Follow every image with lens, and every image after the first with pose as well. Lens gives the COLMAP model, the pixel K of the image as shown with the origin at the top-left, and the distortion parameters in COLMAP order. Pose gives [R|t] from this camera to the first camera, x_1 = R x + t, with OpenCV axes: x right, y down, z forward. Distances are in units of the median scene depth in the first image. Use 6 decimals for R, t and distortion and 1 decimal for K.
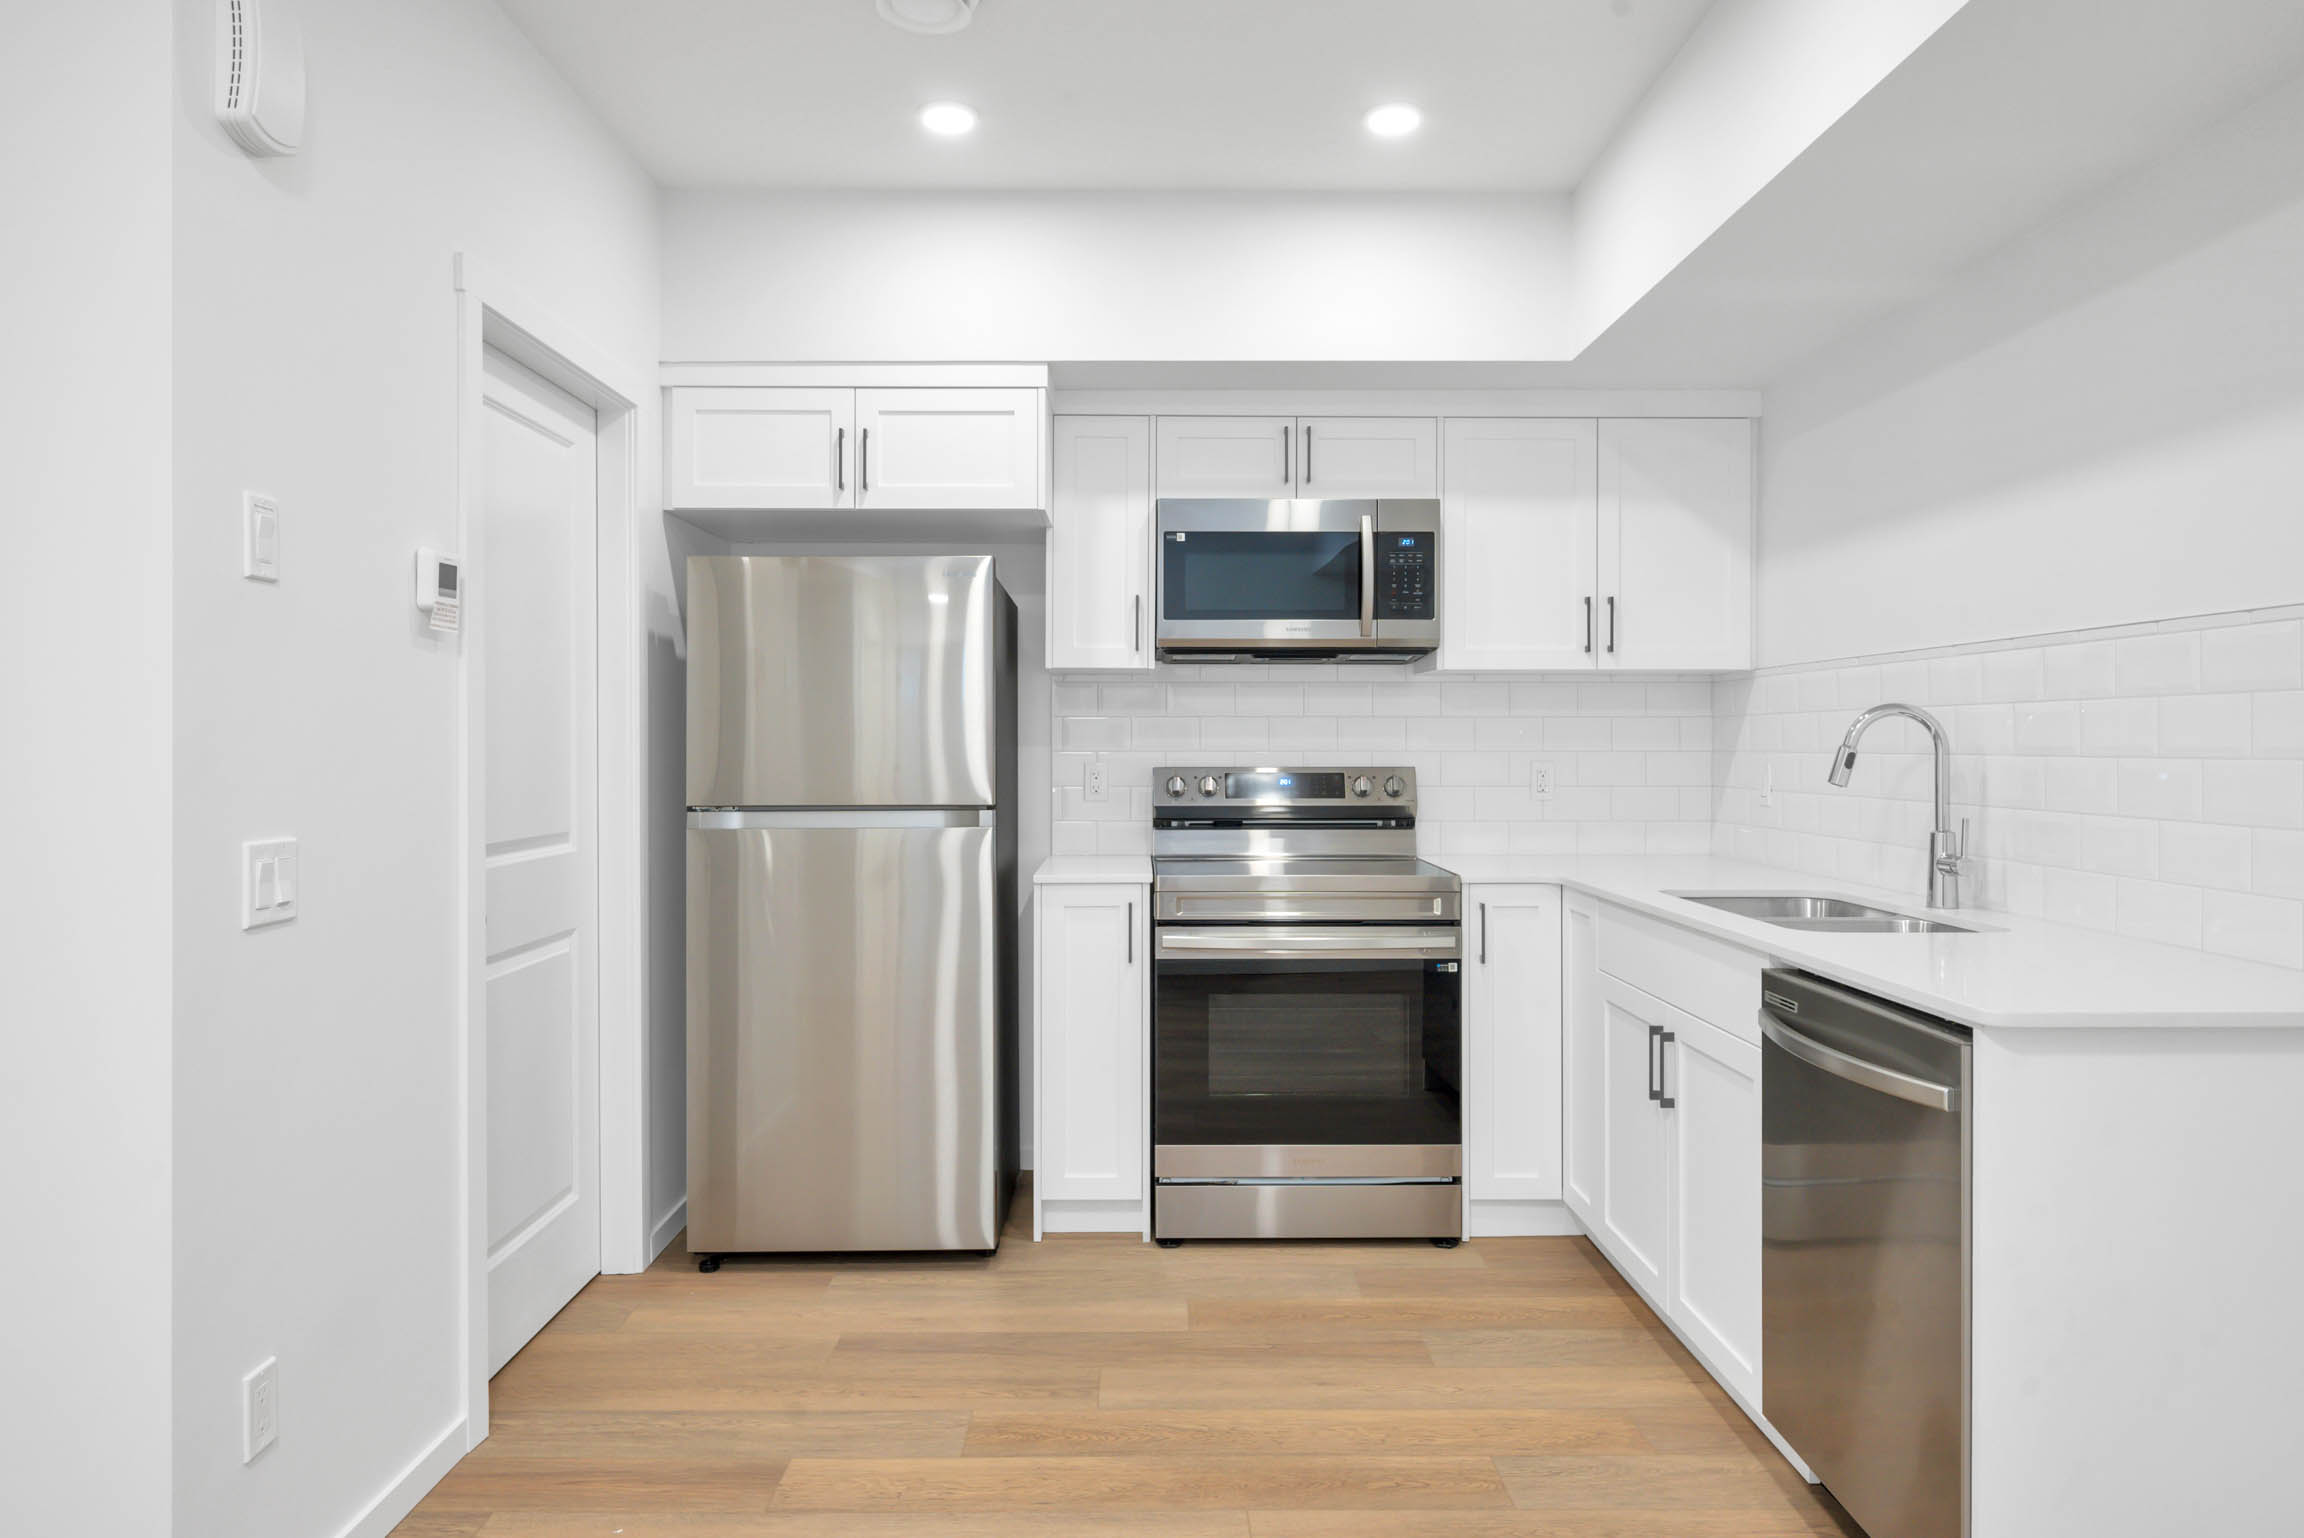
lens RADIAL K [[1456.5, 0, 1164.1], [0, 1456.5, 738.9], [0, 0, 1]] dist [-0.003628, -0.001580]
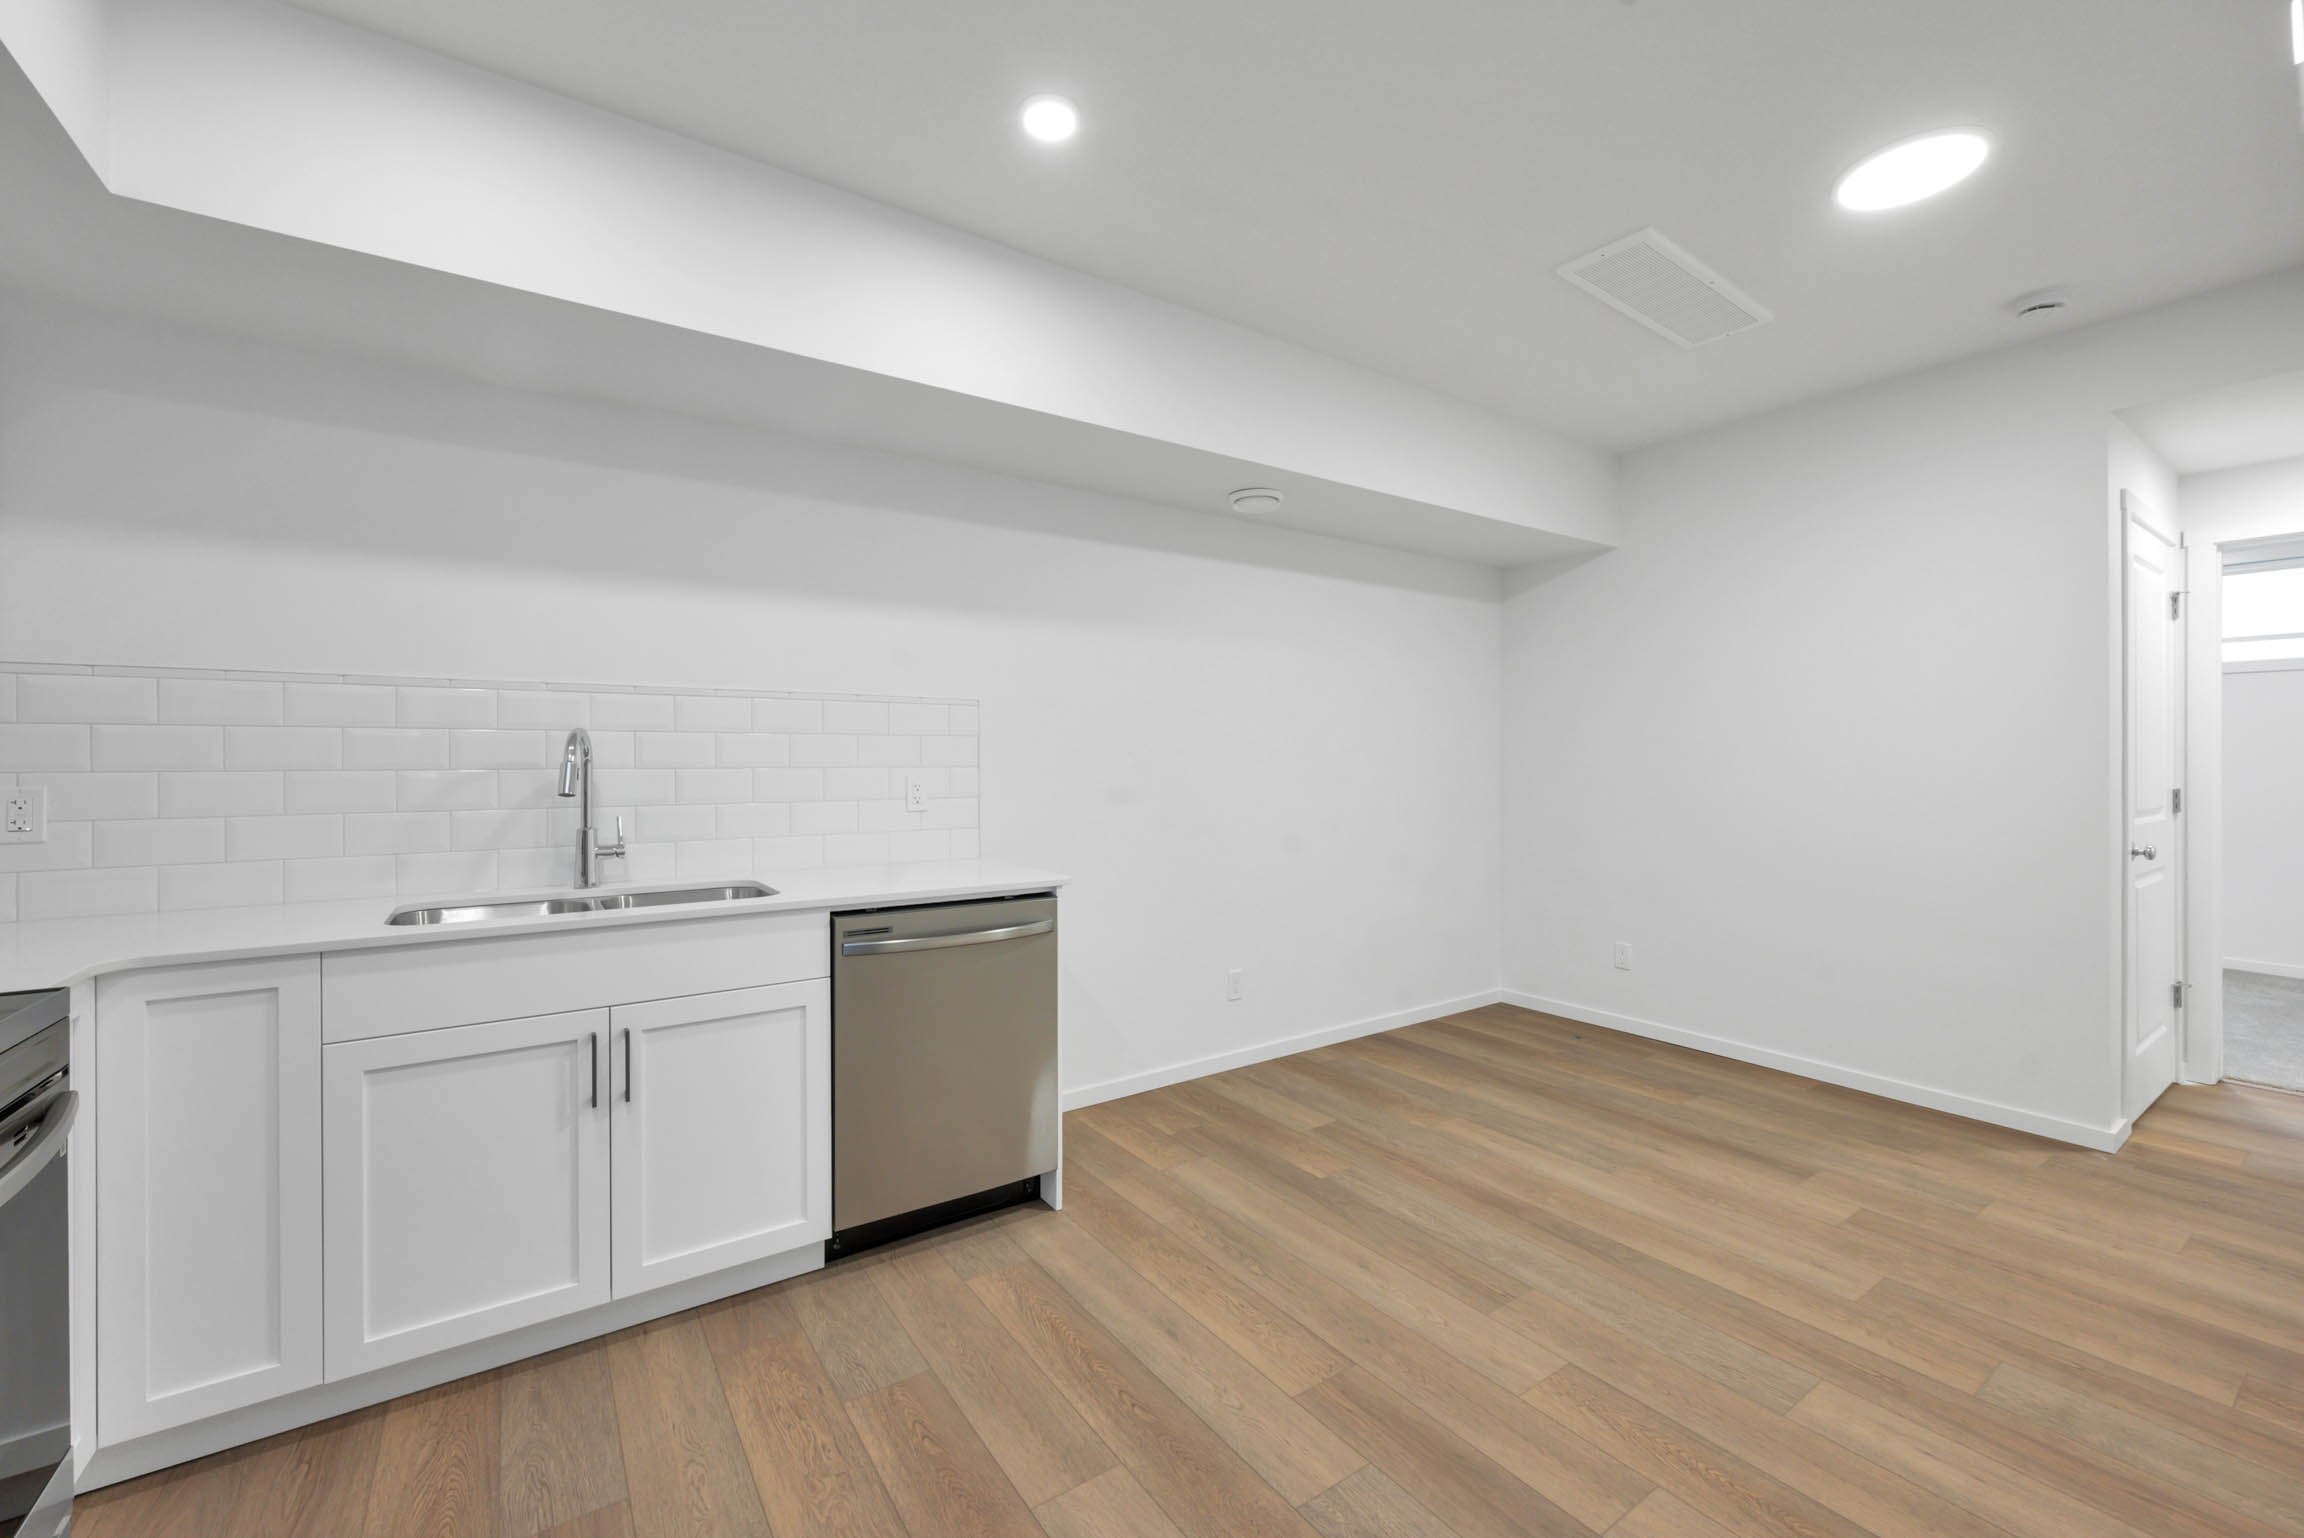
lens RADIAL K [[927.2, 0, 1155.4], [0, 927.2, 756.2], [0, 0, 1]] dist [0.000186, -0.000690]
pose [[-0.559857, 0.004154, 0.828579, -0.349182], [-0.000329, 0.999986, -0.005236, 0.002728], [-0.828589, -0.003204, -0.559847, 0.845063]]
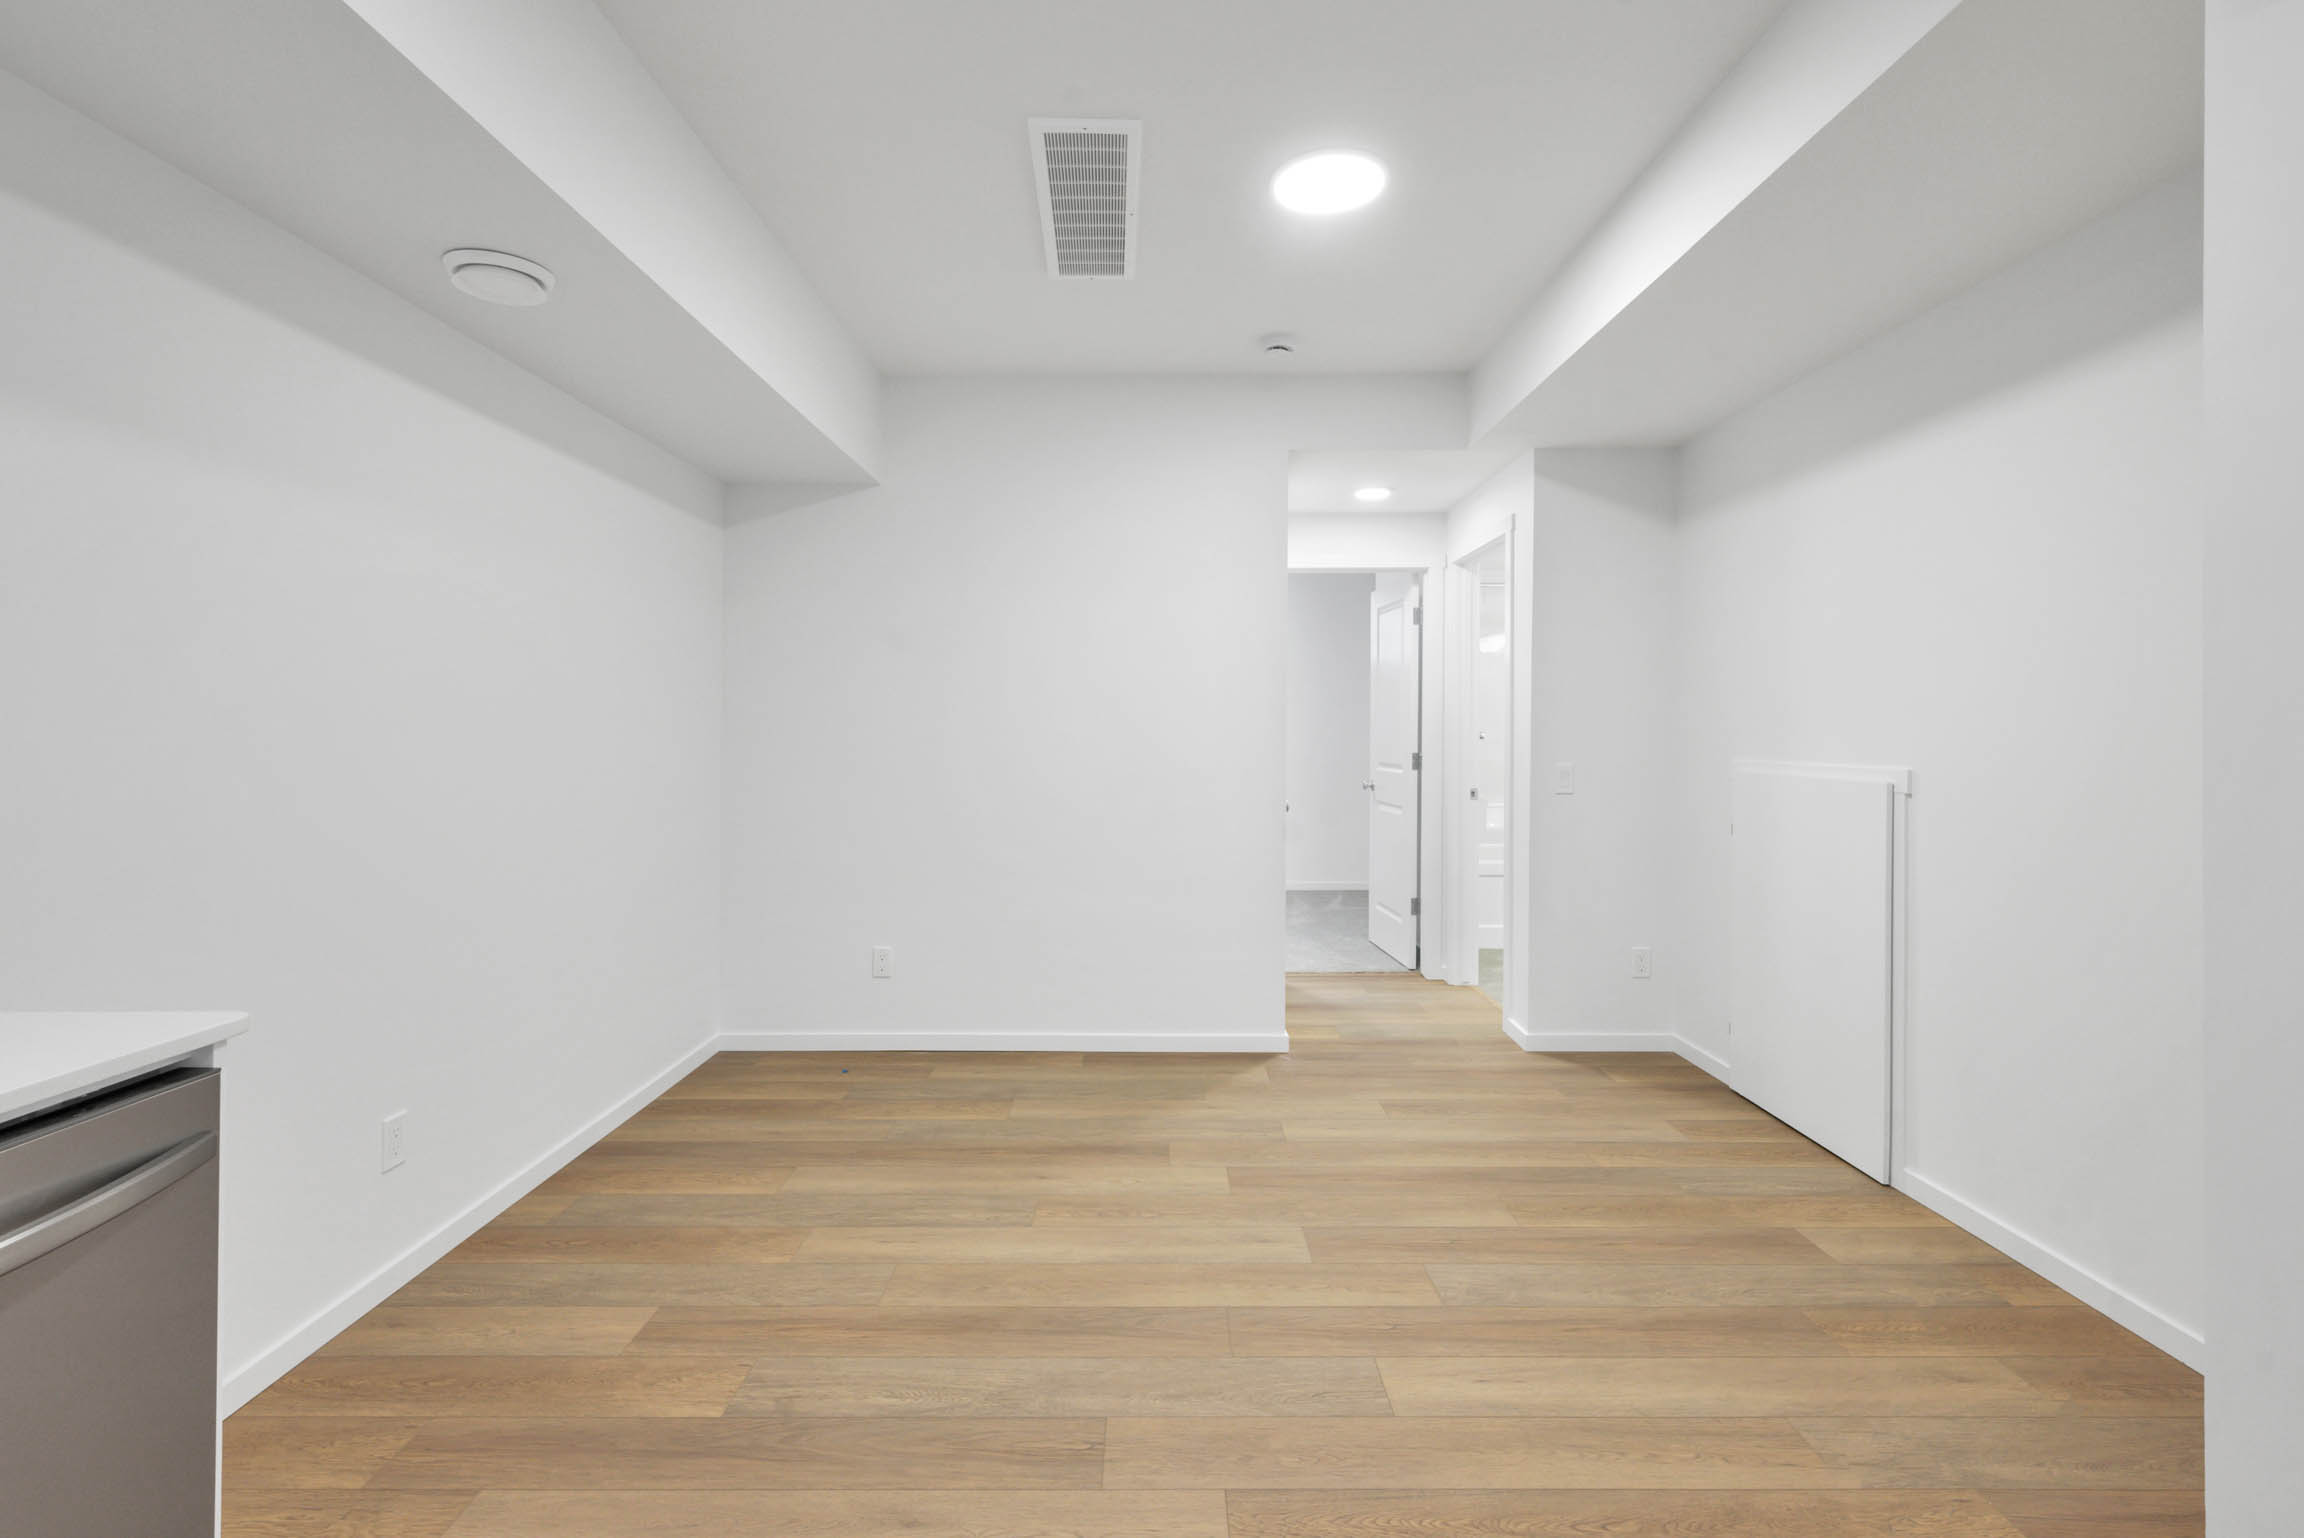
lens RADIAL K [[1050.9, 0, 1152.7], [0, 1050.9, 722.4], [0, 0, 1]] dist [-0.005057, 0.001022]
pose [[-0.999906, 0.001125, 0.013693, -0.016225], [0.000985, 0.999948, -0.010197, 0.001979], [-0.013704, -0.010183, -0.999854, 0.832290]]
